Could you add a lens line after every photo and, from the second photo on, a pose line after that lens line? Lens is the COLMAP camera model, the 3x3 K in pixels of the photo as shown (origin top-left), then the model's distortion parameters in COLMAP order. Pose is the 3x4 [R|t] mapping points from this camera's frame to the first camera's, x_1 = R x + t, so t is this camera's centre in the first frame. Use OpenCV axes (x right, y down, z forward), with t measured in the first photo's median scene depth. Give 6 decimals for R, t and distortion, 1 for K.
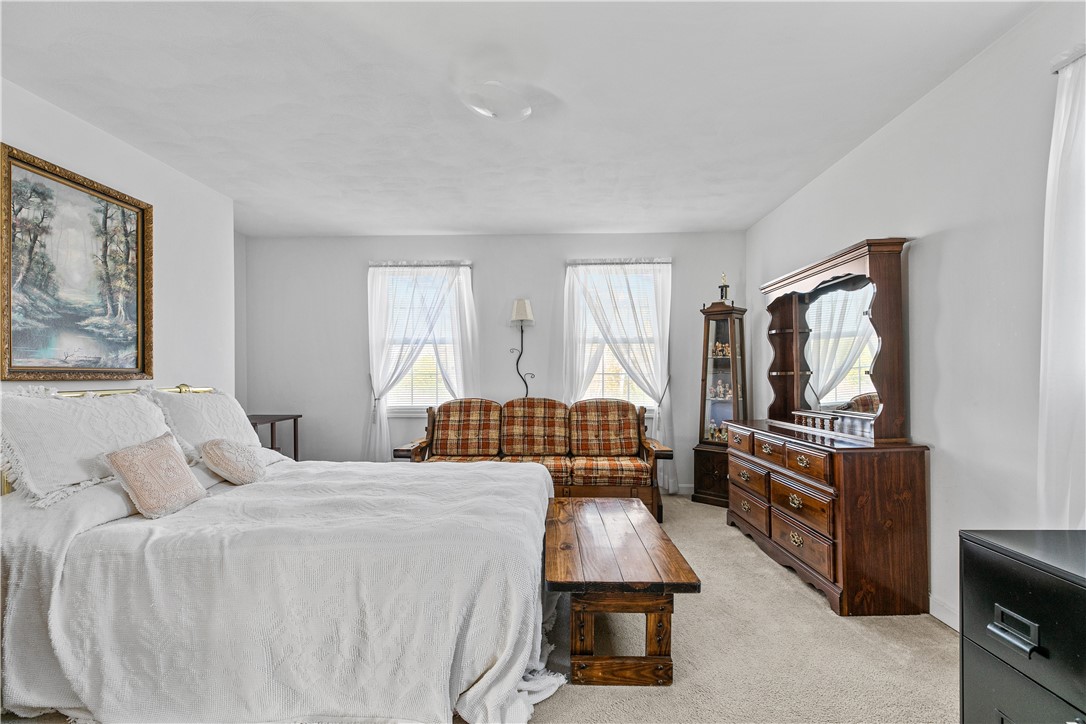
lens RADIAL K [[494.0, 0, 544.9], [0, 494.0, 366.3], [0, 0, 1]] dist [0.002877, 0.000285]
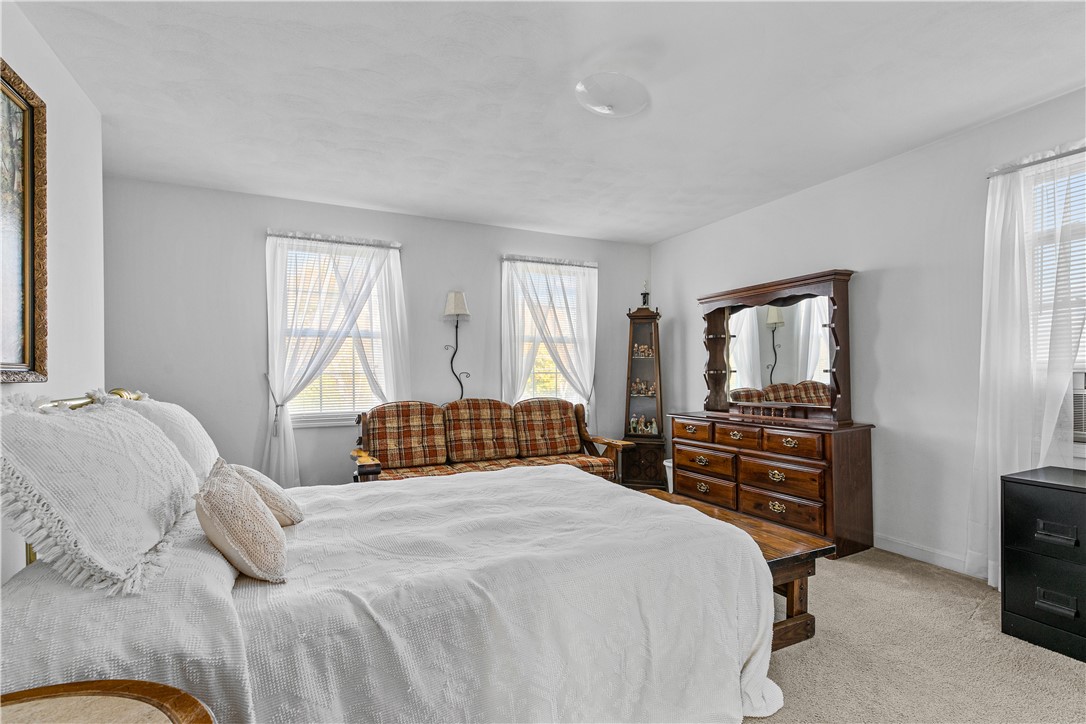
lens RADIAL K [[511.2, 0, 543.0], [0, 511.2, 362.0], [0, 0, 1]] dist [0.004731, 0.000478]
pose [[0.883897, 0.008610, 0.467602, -0.563382], [-0.005072, 0.999948, -0.008826, 0.004083], [-0.467654, 0.005430, 0.883895, 0.139052]]
